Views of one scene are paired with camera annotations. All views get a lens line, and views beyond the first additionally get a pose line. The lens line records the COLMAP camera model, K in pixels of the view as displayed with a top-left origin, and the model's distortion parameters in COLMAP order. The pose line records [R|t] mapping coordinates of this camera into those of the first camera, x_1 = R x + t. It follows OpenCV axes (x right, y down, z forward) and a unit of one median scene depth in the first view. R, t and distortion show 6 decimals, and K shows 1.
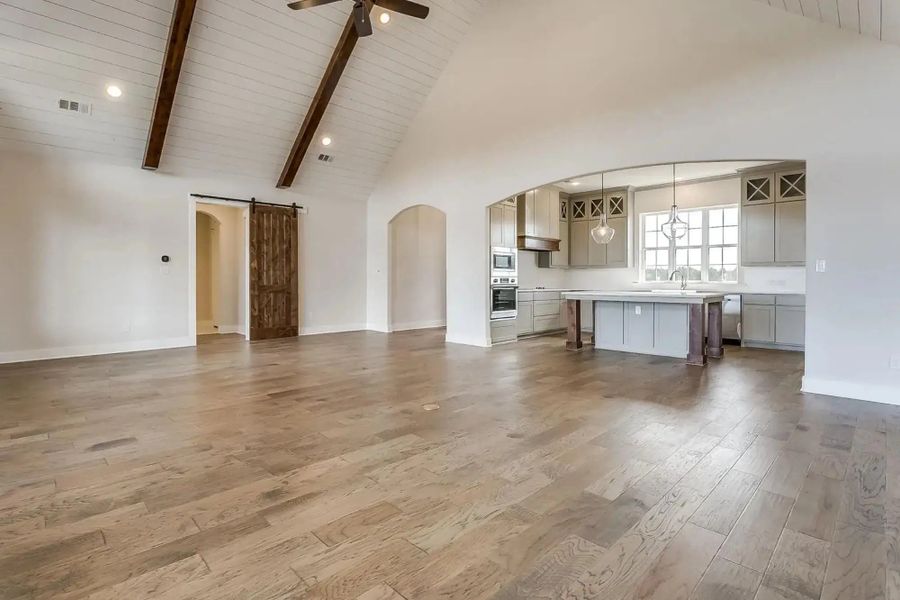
lens RADIAL K [[434.5, 0, 447.3], [0, 434.5, 281.7], [0, 0, 1]] dist [-0.006762, 0.000273]
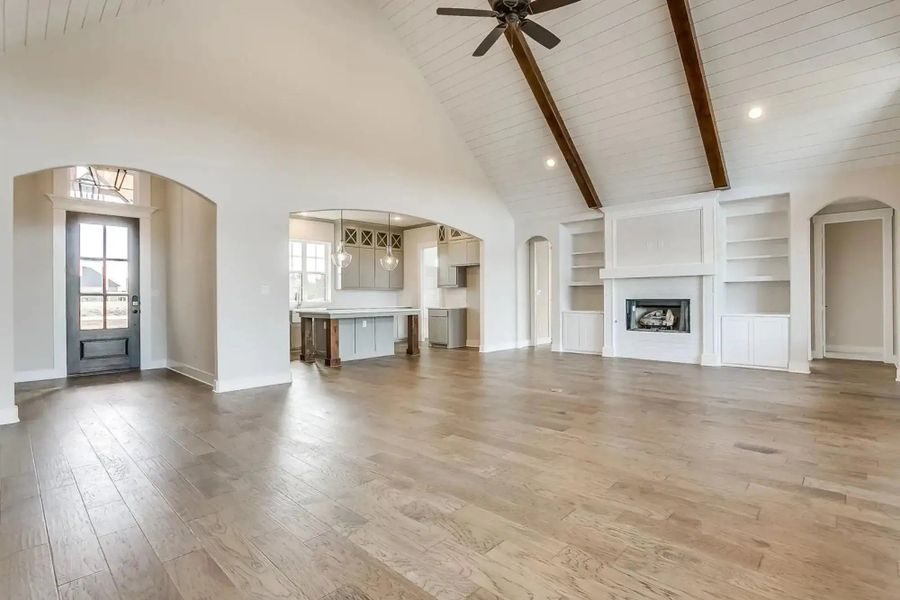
lens RADIAL K [[434.5, 0, 452.0], [0, 434.5, 299.1], [0, 0, 1]] dist [-0.006762, 0.000273]
pose [[-0.046590, -0.008170, 0.998881, -0.811226], [0.018712, 0.999784, 0.009050, -0.011903], [-0.998739, 0.019113, -0.046427, 0.804661]]
